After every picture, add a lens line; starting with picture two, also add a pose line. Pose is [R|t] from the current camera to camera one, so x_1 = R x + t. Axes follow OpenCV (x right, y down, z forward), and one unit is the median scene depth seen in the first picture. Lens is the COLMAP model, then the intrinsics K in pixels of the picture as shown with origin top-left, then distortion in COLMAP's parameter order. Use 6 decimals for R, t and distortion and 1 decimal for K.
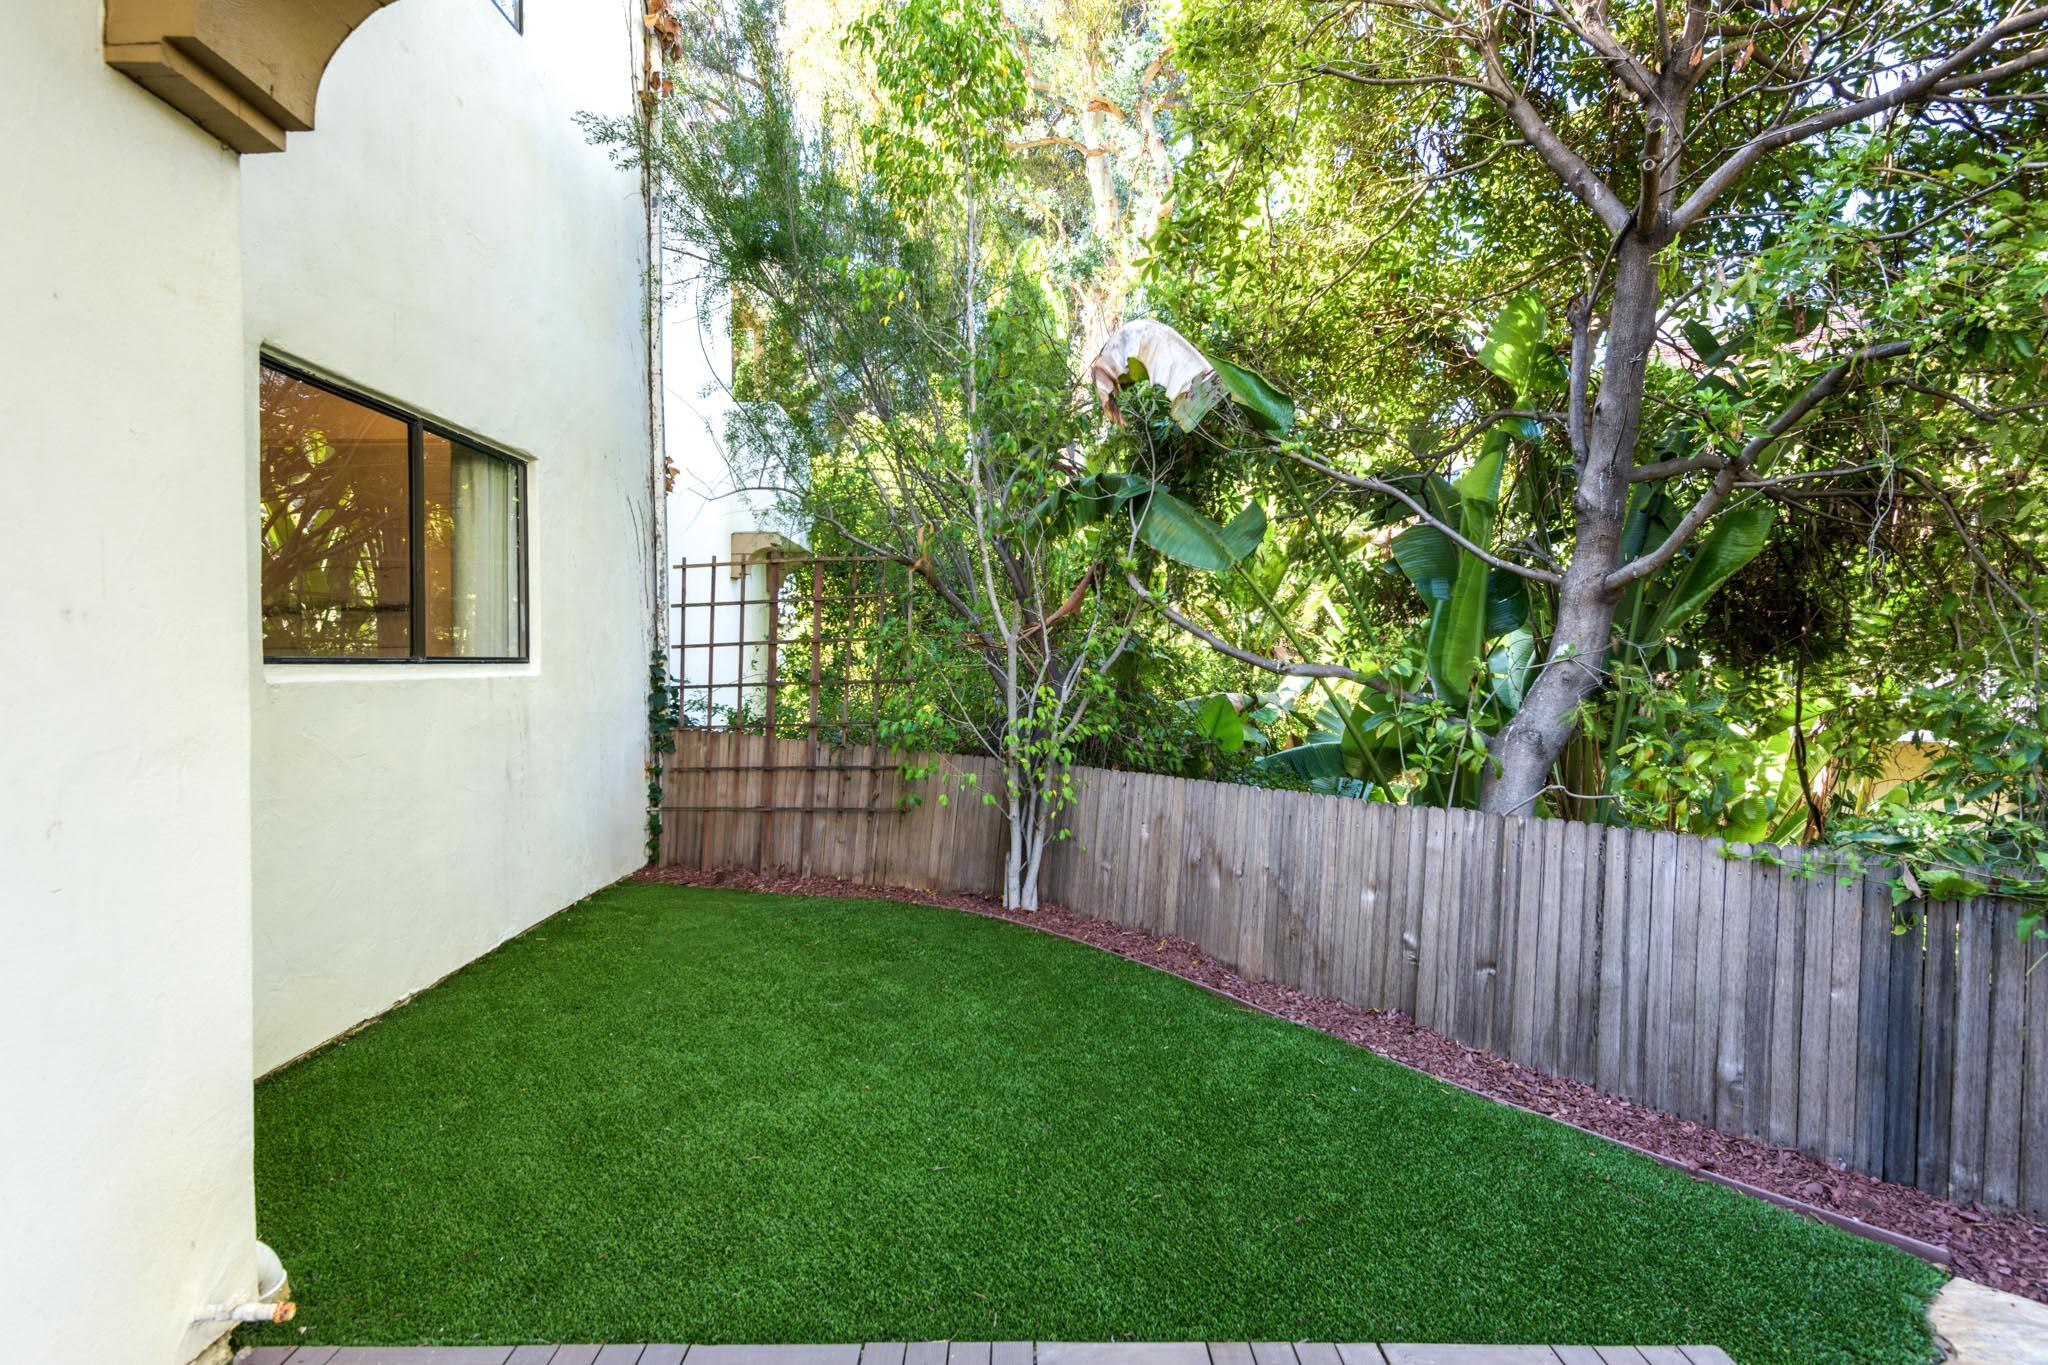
lens RADIAL K [[1126.5, 0, 1023.7], [0, 1126.5, 672.1], [0, 0, 1]] dist [0.008835, 0.000655]
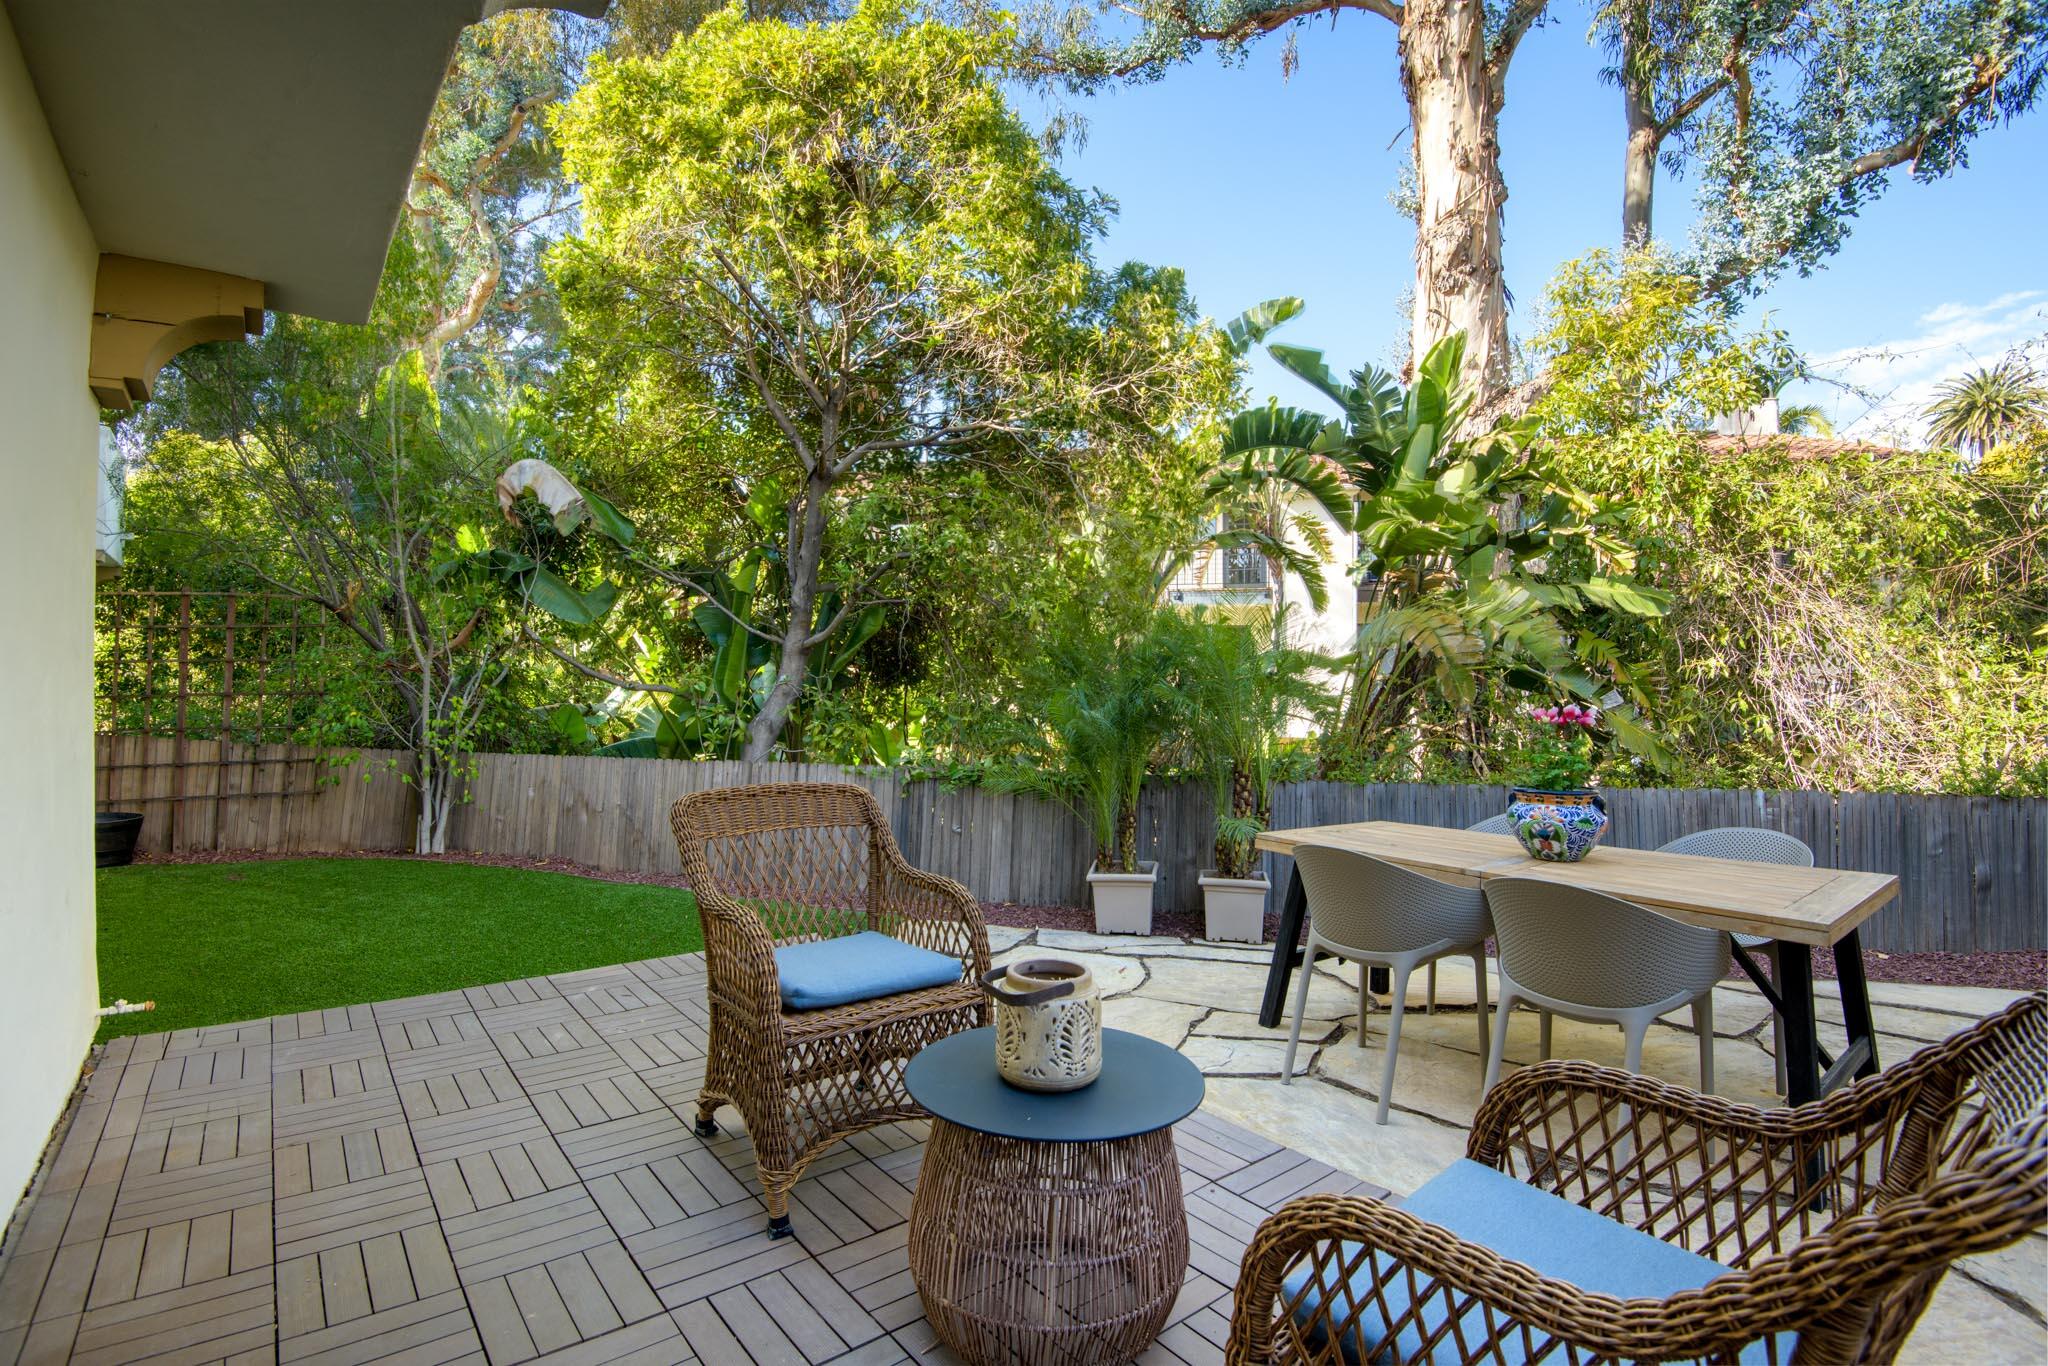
lens RADIAL K [[934.3, 0, 1023.9], [0, 934.3, 679.4], [0, 0, 1]] dist [0.001488, -0.000013]
pose [[0.785622, 0.010884, 0.618611, -0.146152], [-0.004355, 0.999918, -0.012062, 0.000869], [-0.618692, 0.006782, 0.785604, -0.394380]]
